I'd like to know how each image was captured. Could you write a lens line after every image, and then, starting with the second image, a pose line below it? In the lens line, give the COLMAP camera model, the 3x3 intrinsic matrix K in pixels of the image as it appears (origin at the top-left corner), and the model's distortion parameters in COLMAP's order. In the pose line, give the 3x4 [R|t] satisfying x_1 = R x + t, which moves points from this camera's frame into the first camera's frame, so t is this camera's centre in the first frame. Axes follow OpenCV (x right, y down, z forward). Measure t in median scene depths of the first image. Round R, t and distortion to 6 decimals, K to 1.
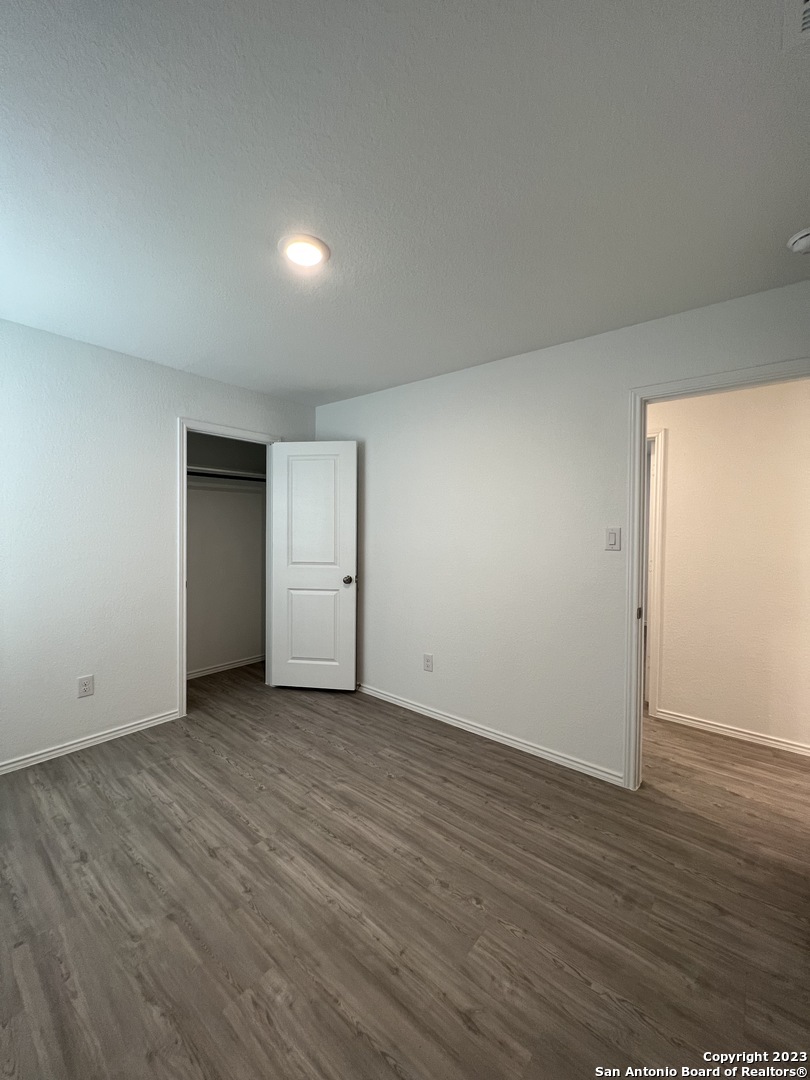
lens RADIAL K [[430.7, 0, 410.9], [0, 430.7, 541.5], [0, 0, 1]] dist [-0.001447, 0.000111]
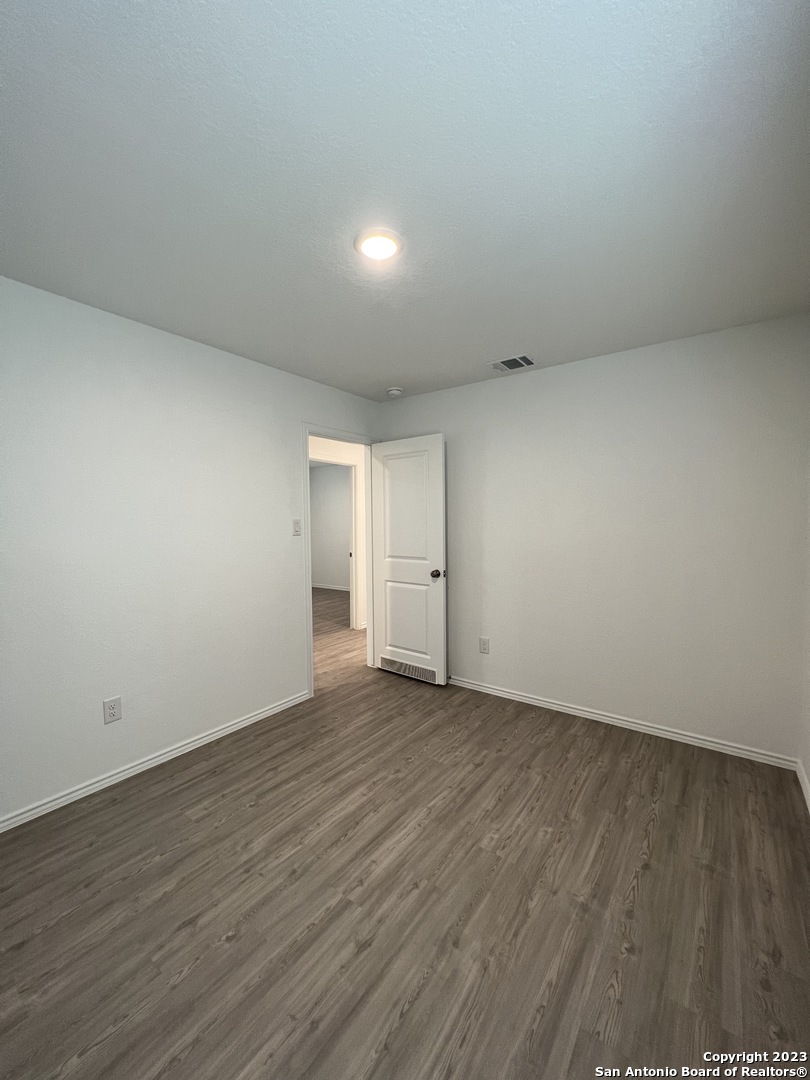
lens RADIAL K [[430.7, 0, 401.0], [0, 430.7, 549.7], [0, 0, 1]] dist [-0.001447, 0.000111]
pose [[-0.049865, -0.083534, 0.995257, -1.170423], [0.039678, 0.995544, 0.085546, -0.048380], [-0.997968, 0.043755, -0.046328, 0.936102]]
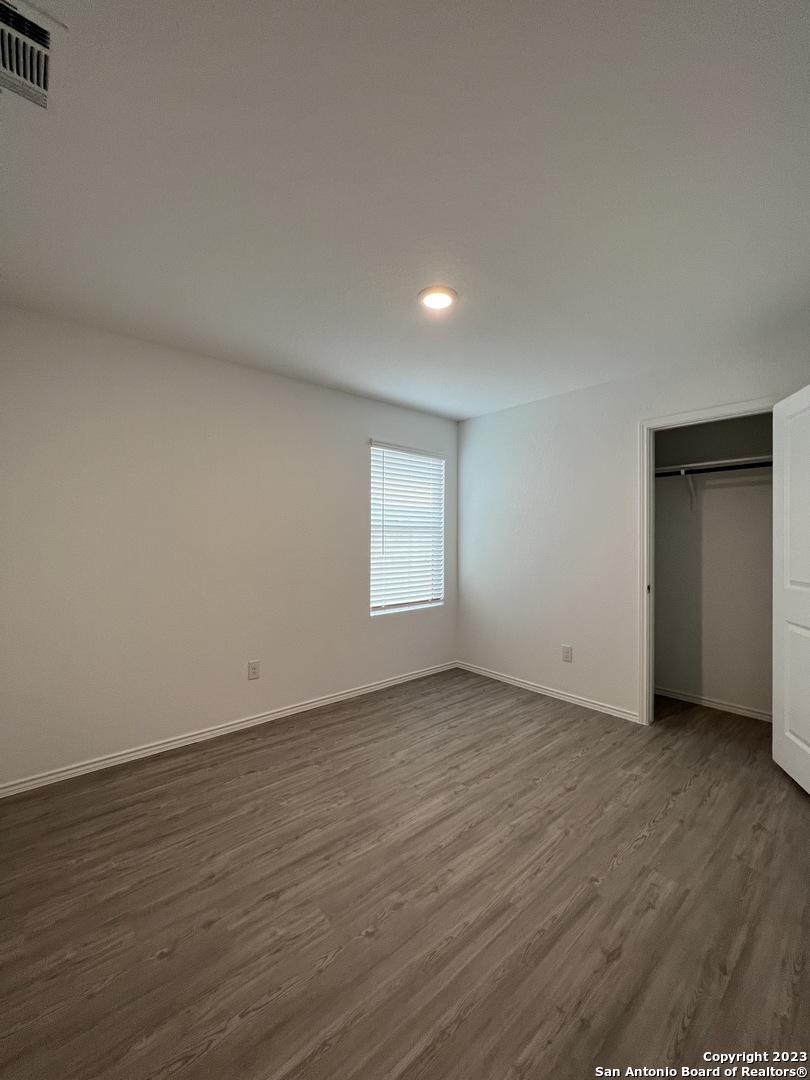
lens RADIAL K [[430.7, 0, 403.6], [0, 430.7, 532.6], [0, 0, 1]] dist [-0.001447, 0.000111]
pose [[-0.167540, -0.025993, -0.985523, 0.912017], [-0.039052, 0.999043, -0.019711, 0.020167], [0.985092, 0.035184, -0.168394, 1.041813]]
